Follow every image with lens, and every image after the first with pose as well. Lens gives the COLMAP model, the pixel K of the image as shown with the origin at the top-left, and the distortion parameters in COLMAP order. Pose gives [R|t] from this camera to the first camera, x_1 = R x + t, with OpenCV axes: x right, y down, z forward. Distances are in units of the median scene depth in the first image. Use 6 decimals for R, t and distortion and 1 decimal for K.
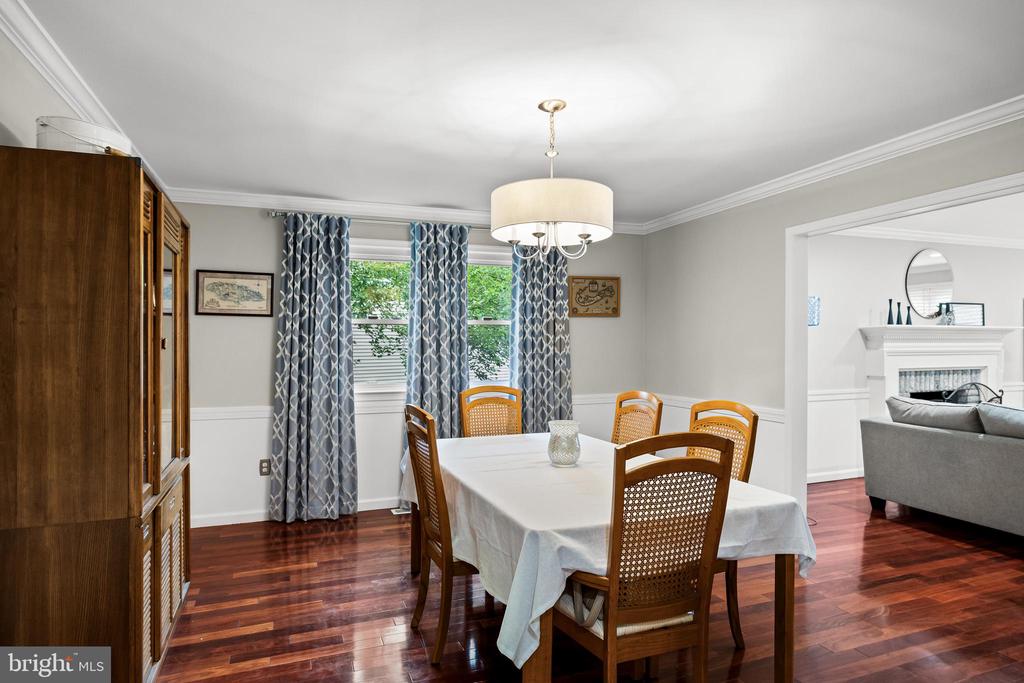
lens RADIAL K [[592.9, 0, 513.9], [0, 592.9, 339.5], [0, 0, 1]] dist [-0.018365, -0.000026]
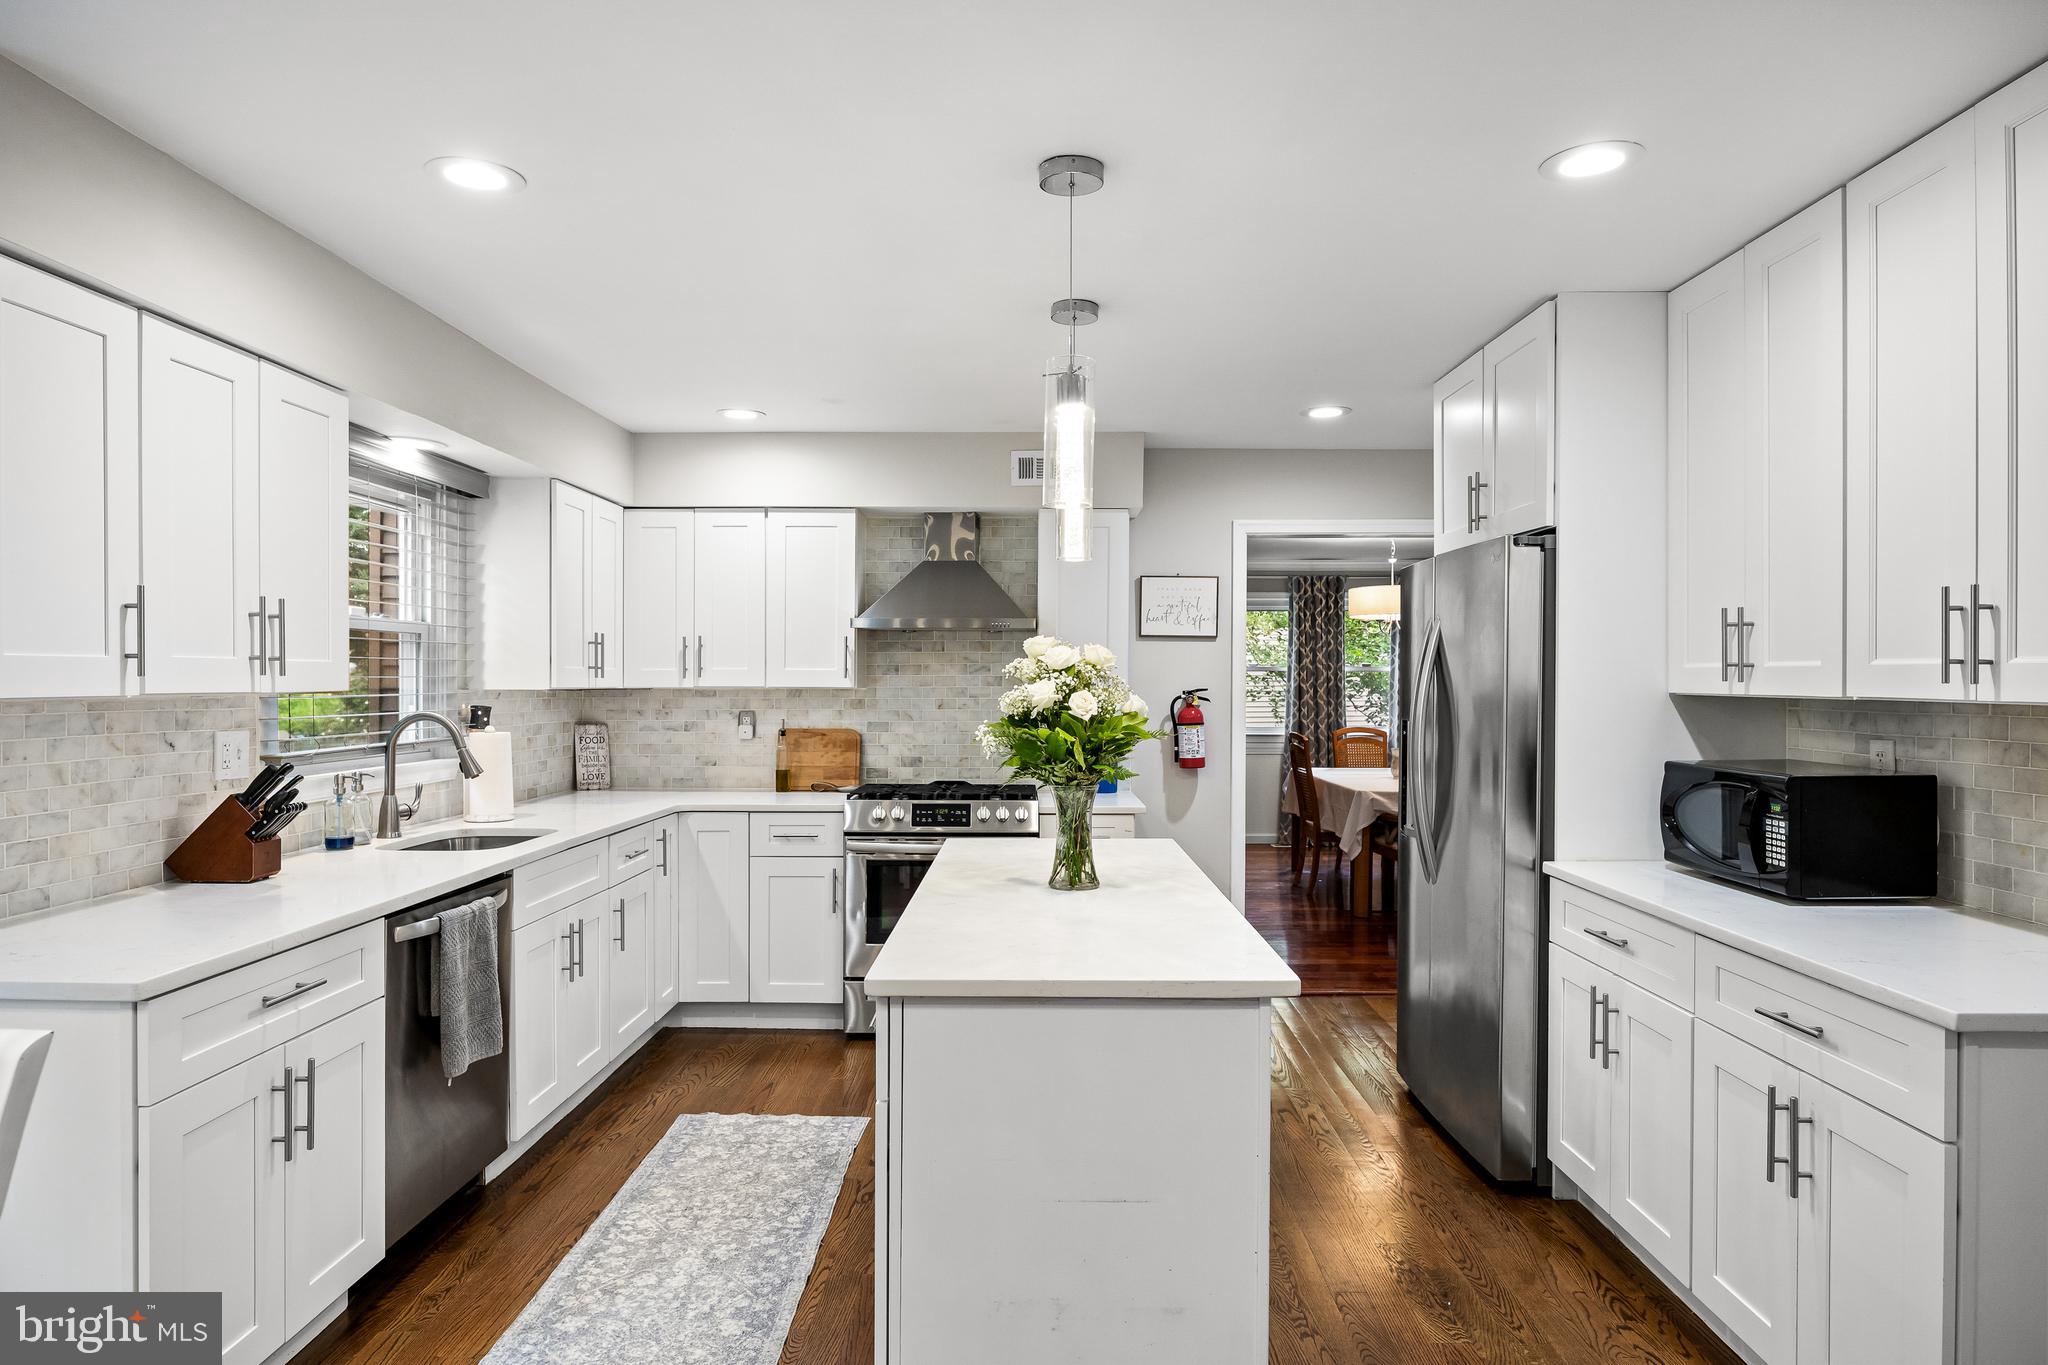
lens RADIAL K [[1185.7, 0, 1013.9], [0, 1185.7, 686.2], [0, 0, 1]] dist [-0.018365, -0.000026]
pose [[0.925401, 0.001072, -0.378989, 0.172601], [0.003494, 0.999929, 0.011359, -0.025163], [0.378974, -0.011836, 0.925331, -1.139352]]
